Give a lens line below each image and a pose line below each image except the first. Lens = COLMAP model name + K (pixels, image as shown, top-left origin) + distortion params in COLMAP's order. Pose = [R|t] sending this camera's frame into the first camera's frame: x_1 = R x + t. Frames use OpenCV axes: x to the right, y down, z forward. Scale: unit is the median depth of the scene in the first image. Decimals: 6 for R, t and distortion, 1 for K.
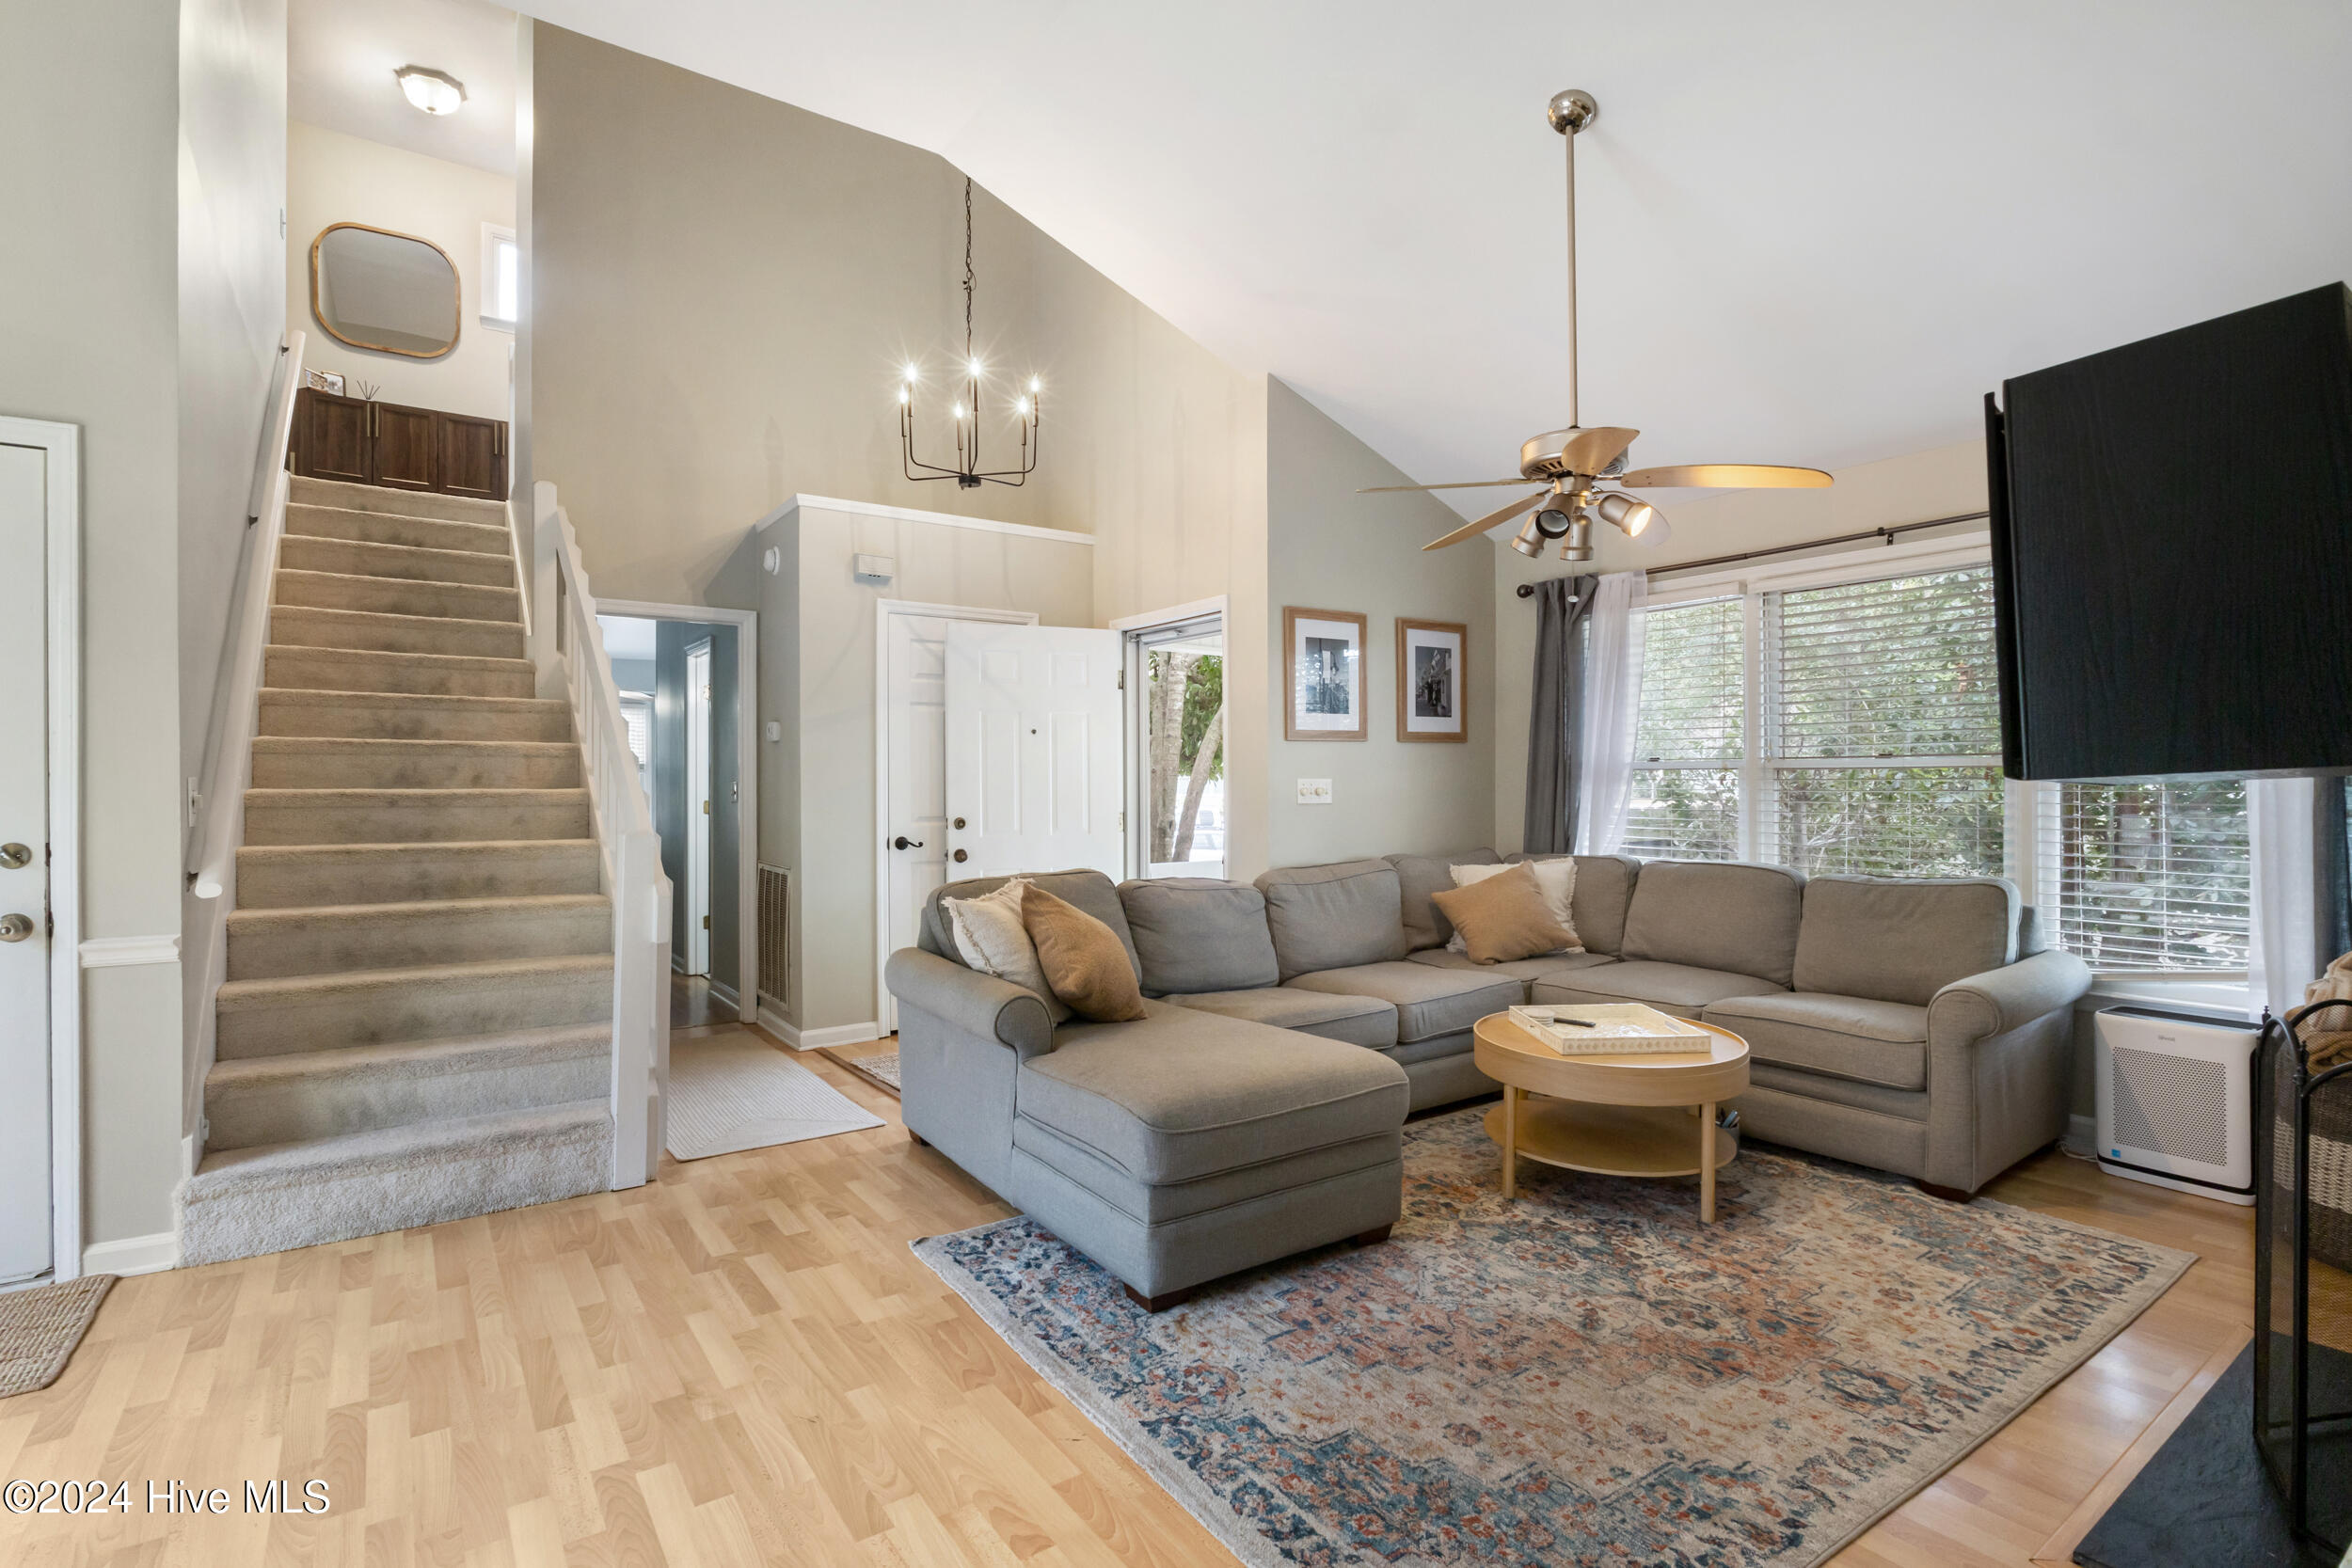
lens RADIAL K [[1121.5, 0, 1176.0], [0, 1121.5, 784.0], [0, 0, 1]] dist [-0.001321, -0.000404]
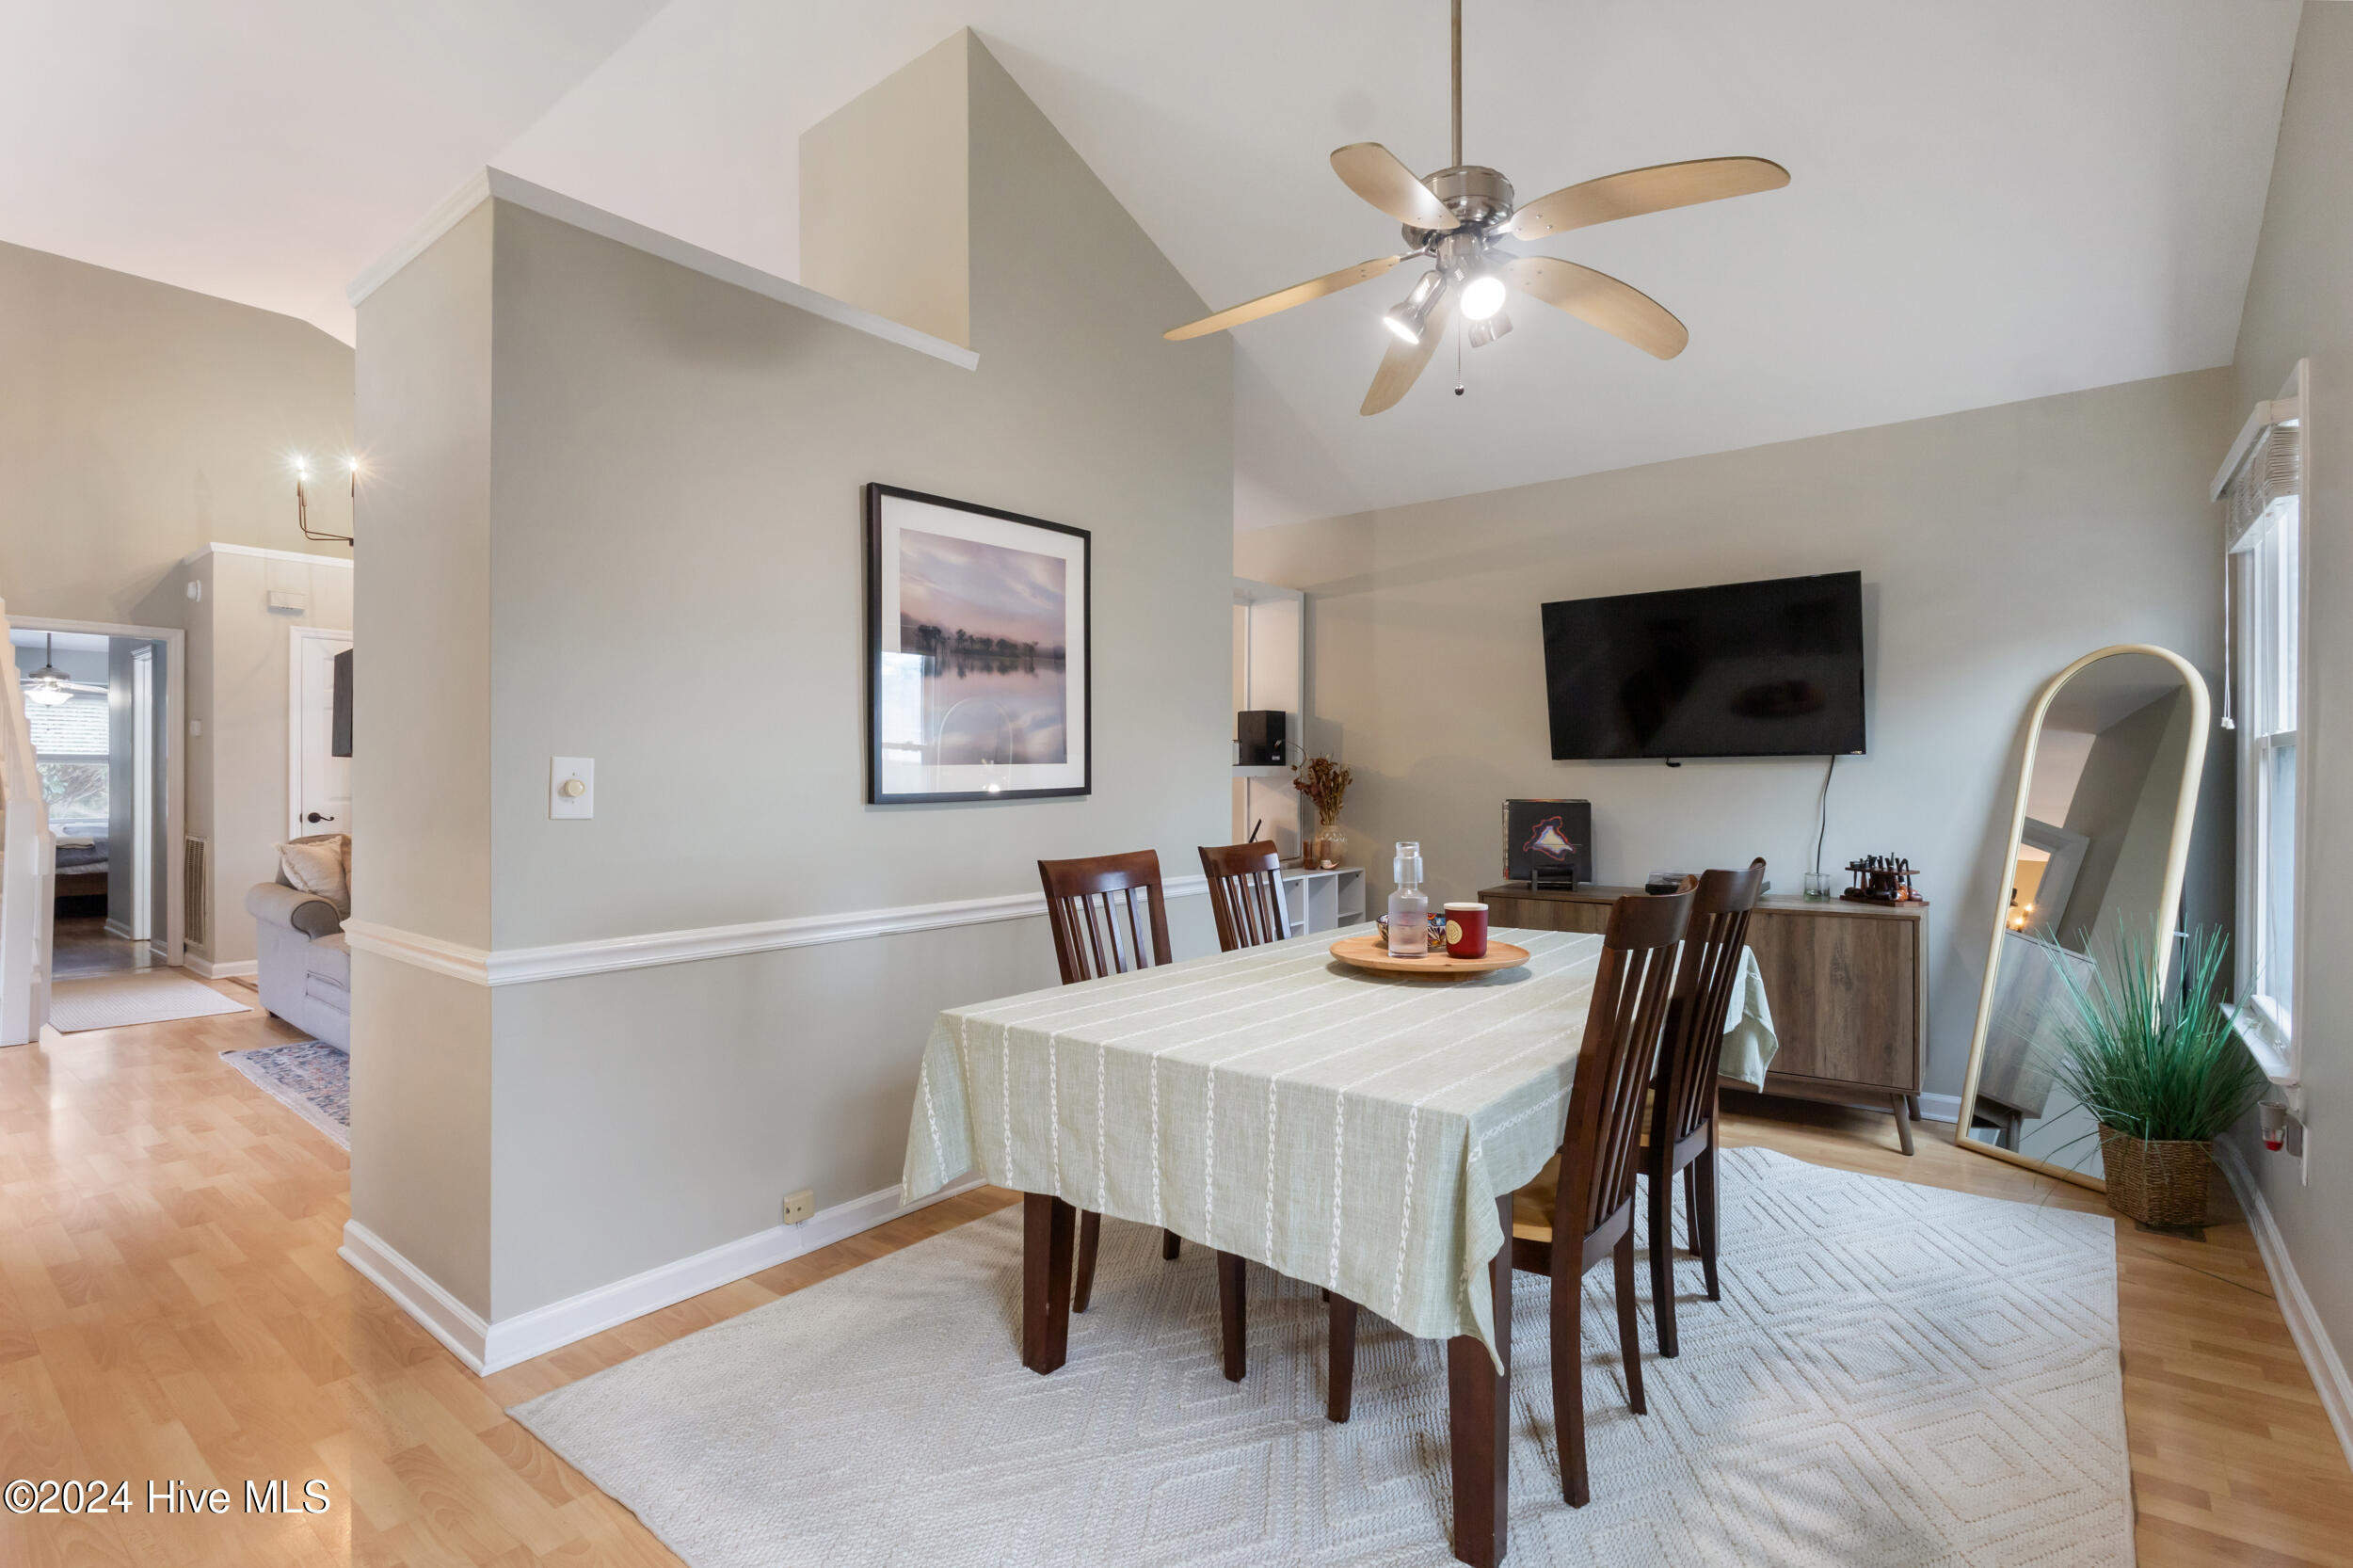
lens RADIAL K [[1122.1, 0, 1176.5], [0, 1122.1, 784.0], [0, 0, 1]] dist [-0.001321, -0.000404]
pose [[0.959808, 0.001144, 0.280655, 0.344198], [-0.002156, 0.999992, 0.003295, 0.008267], [-0.280649, -0.003767, 0.959803, -0.509267]]
